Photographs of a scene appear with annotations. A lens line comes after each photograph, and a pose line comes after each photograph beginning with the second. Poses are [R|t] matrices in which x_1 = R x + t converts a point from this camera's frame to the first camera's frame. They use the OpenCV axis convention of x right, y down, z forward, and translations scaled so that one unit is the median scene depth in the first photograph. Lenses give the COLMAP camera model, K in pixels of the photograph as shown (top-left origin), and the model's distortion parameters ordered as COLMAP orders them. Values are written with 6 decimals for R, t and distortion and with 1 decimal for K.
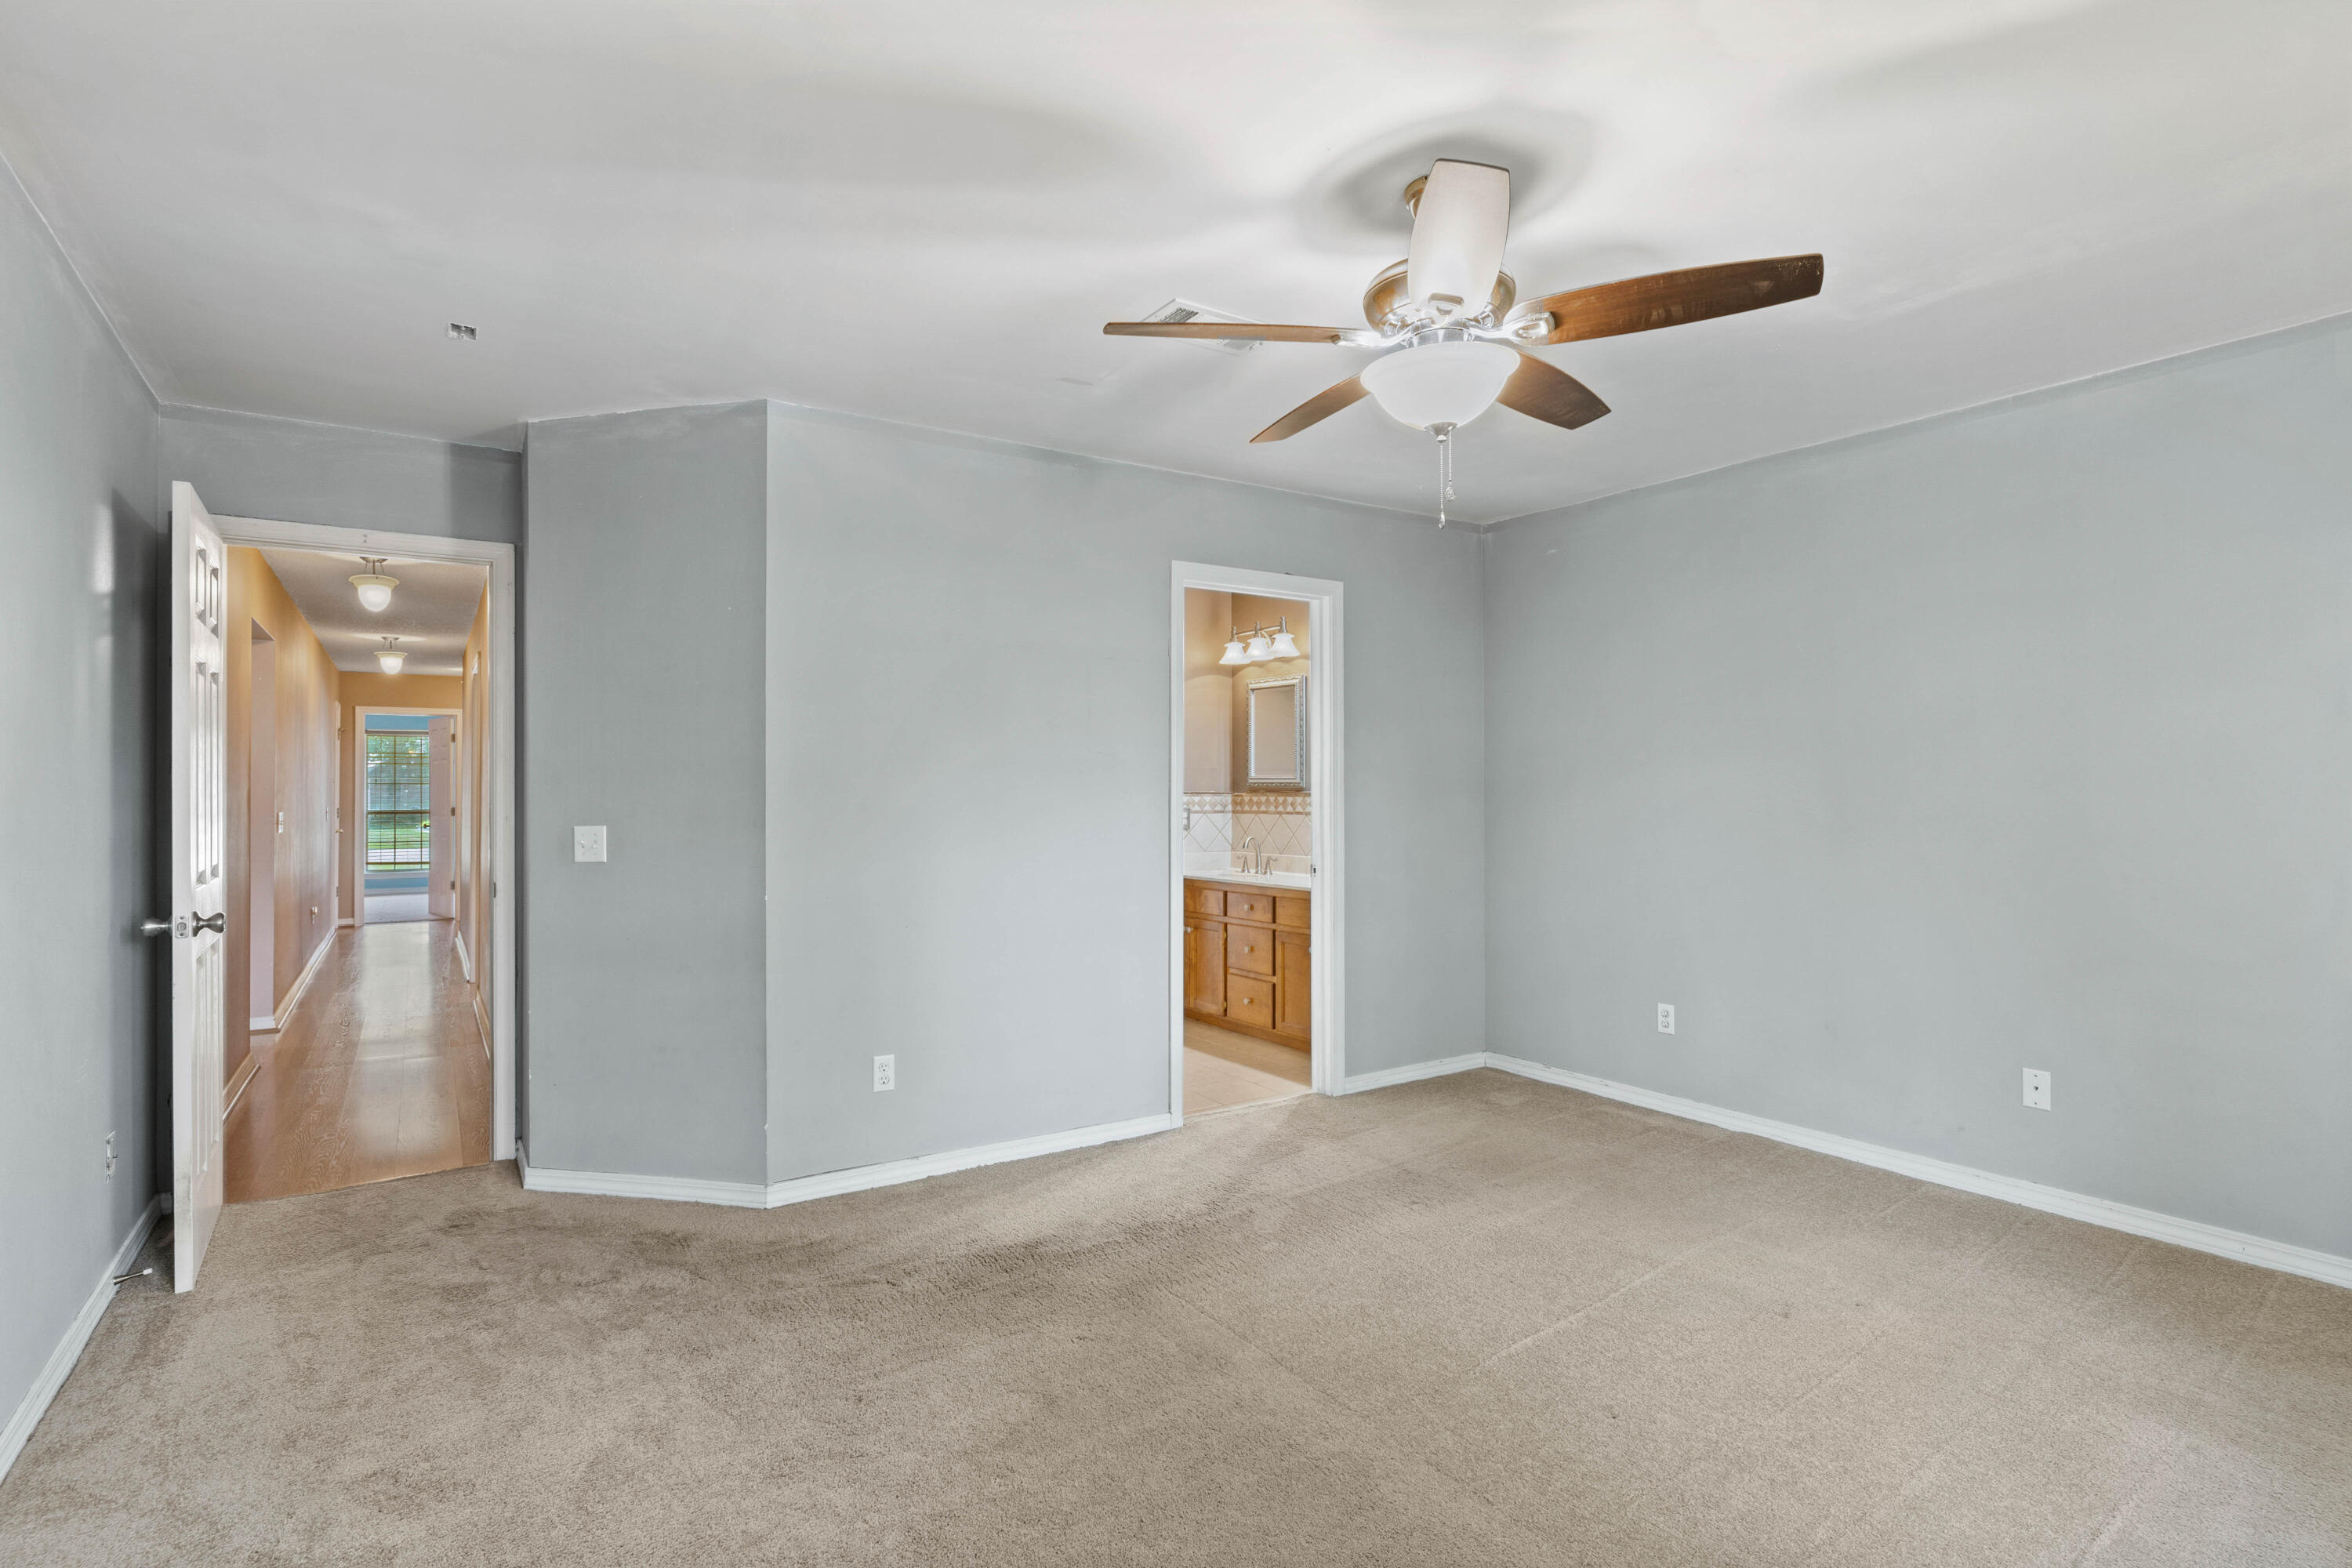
lens RADIAL K [[1172.9, 0, 1192.6], [0, 1172.9, 756.6], [0, 0, 1]] dist [0.000751, 0.000222]
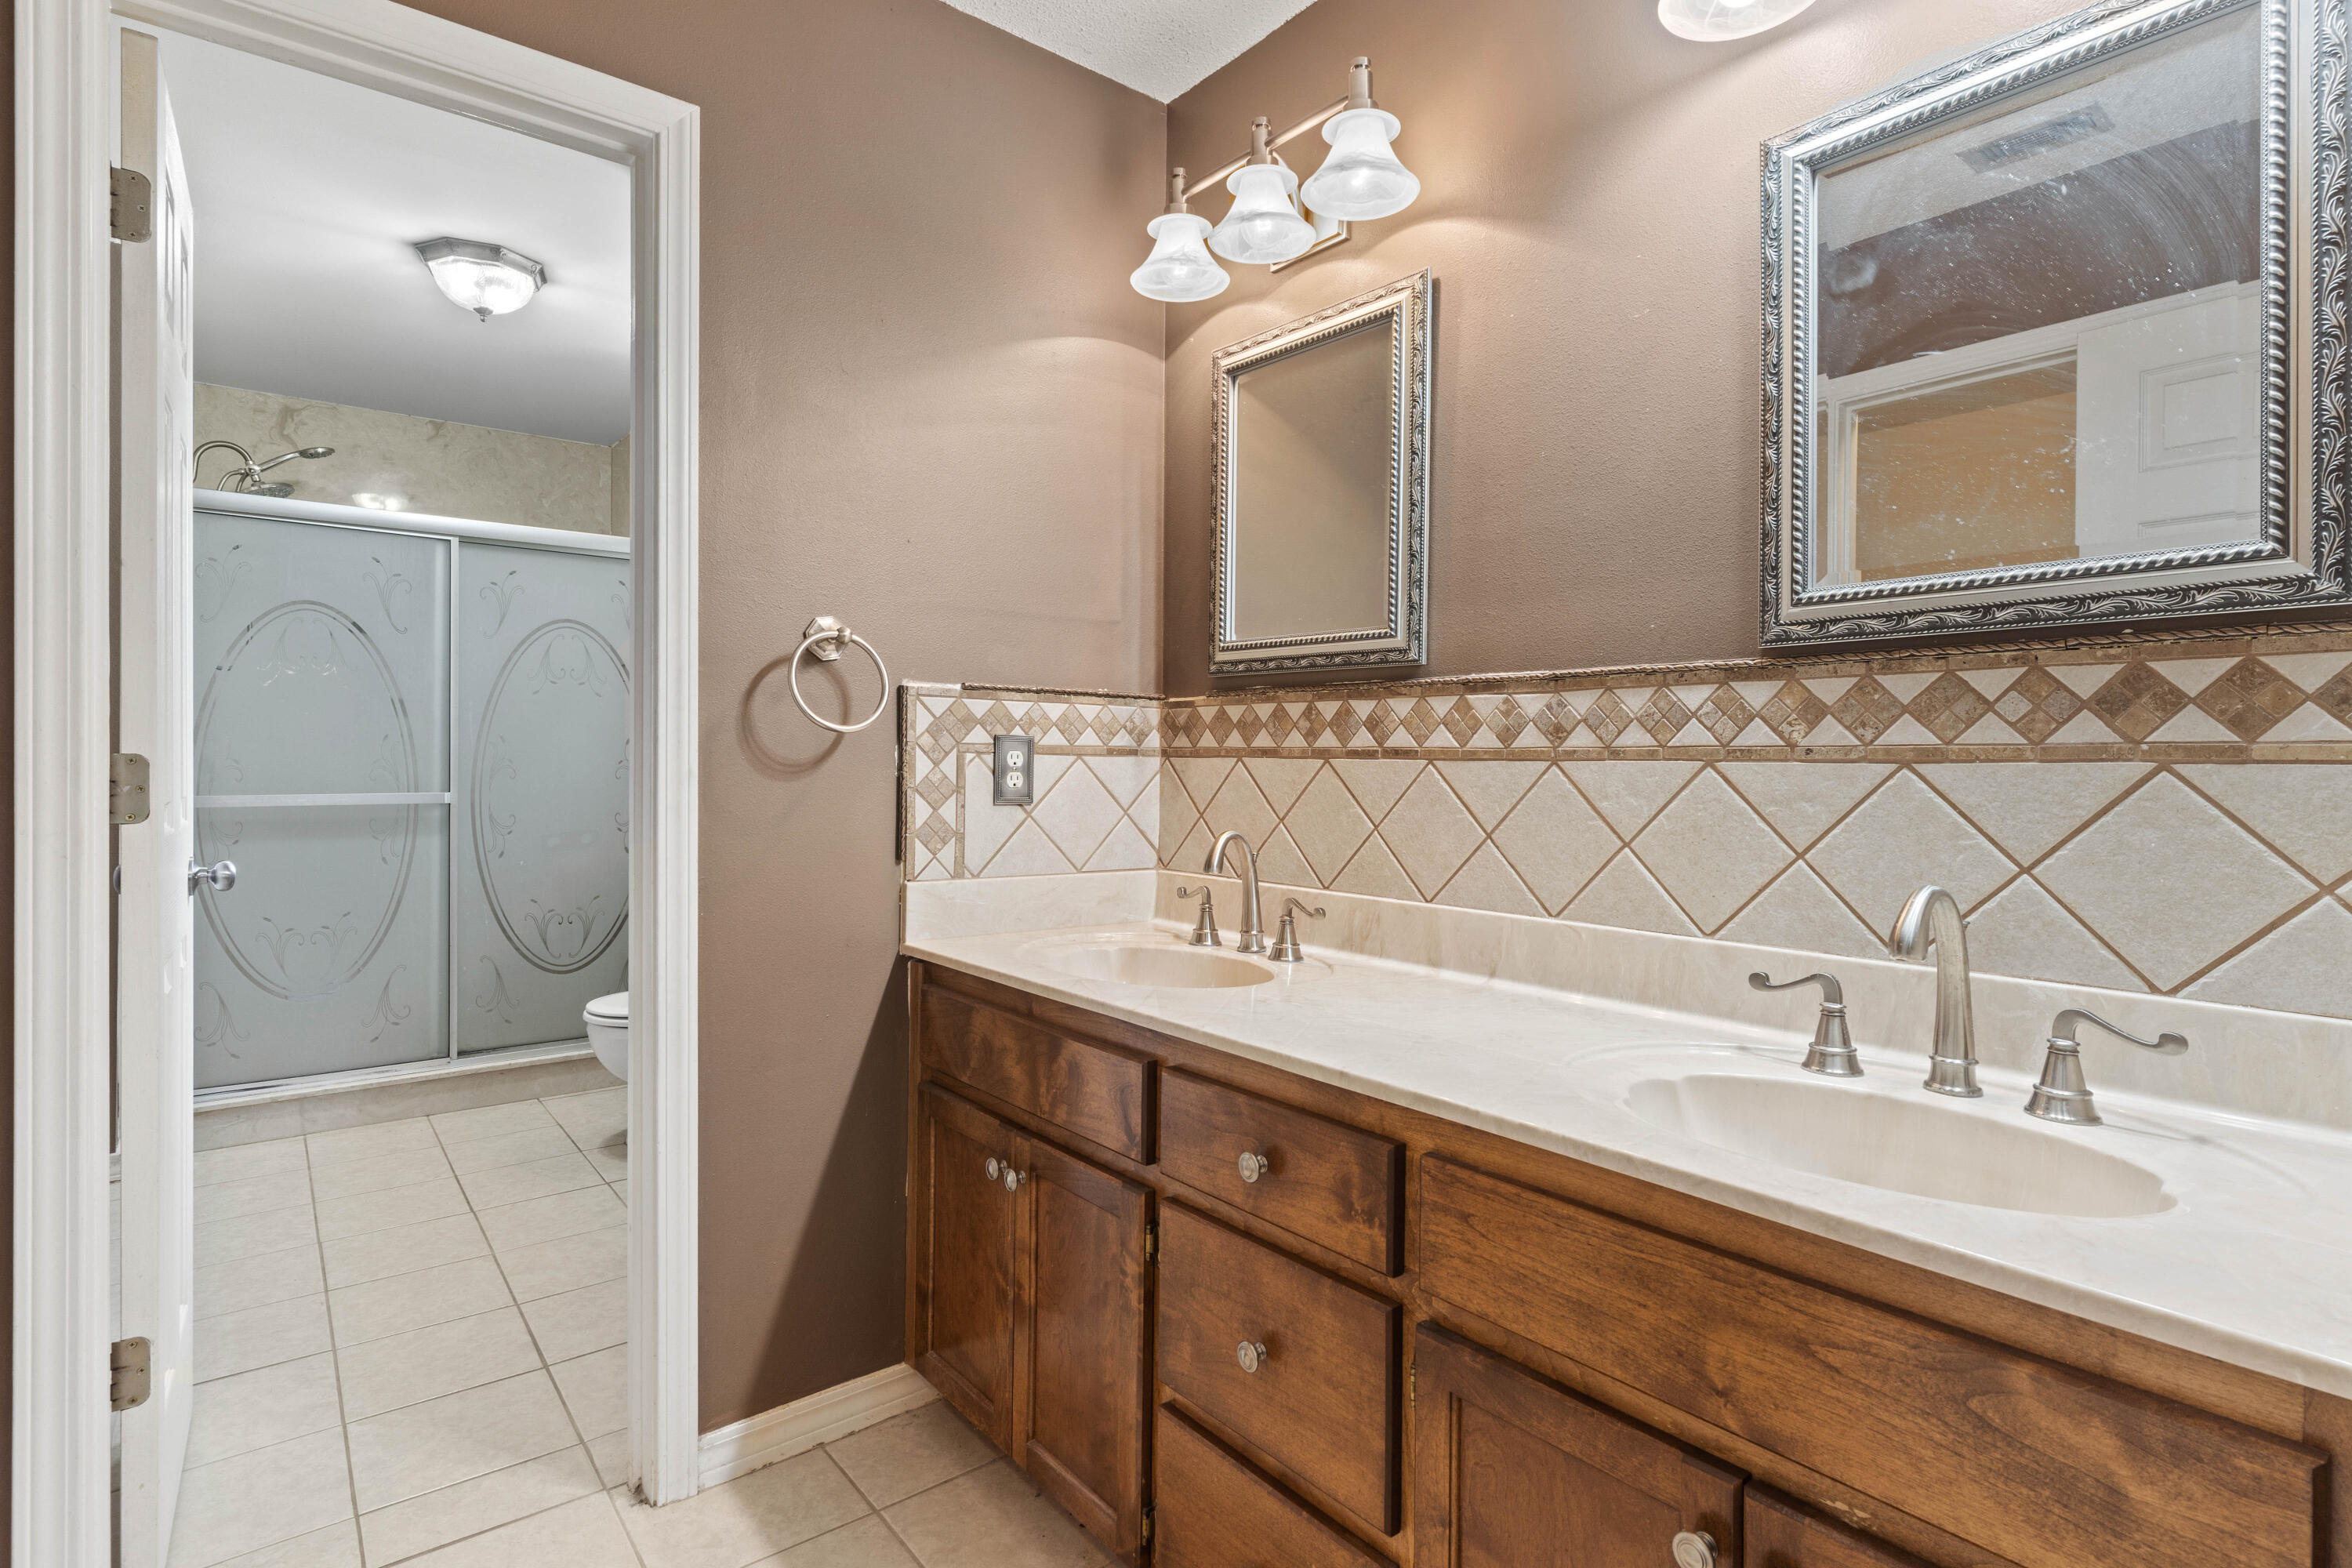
lens RADIAL K [[1172.9, 0, 1192.6], [0, 1172.9, 756.6], [0, 0, 1]] dist [0.000751, 0.000222]
pose [[0.995559, 0.011709, 0.093410, 0.011287], [-0.014402, 0.999498, 0.028216, 0.039247], [-0.093033, -0.029436, 0.995228, 0.675446]]
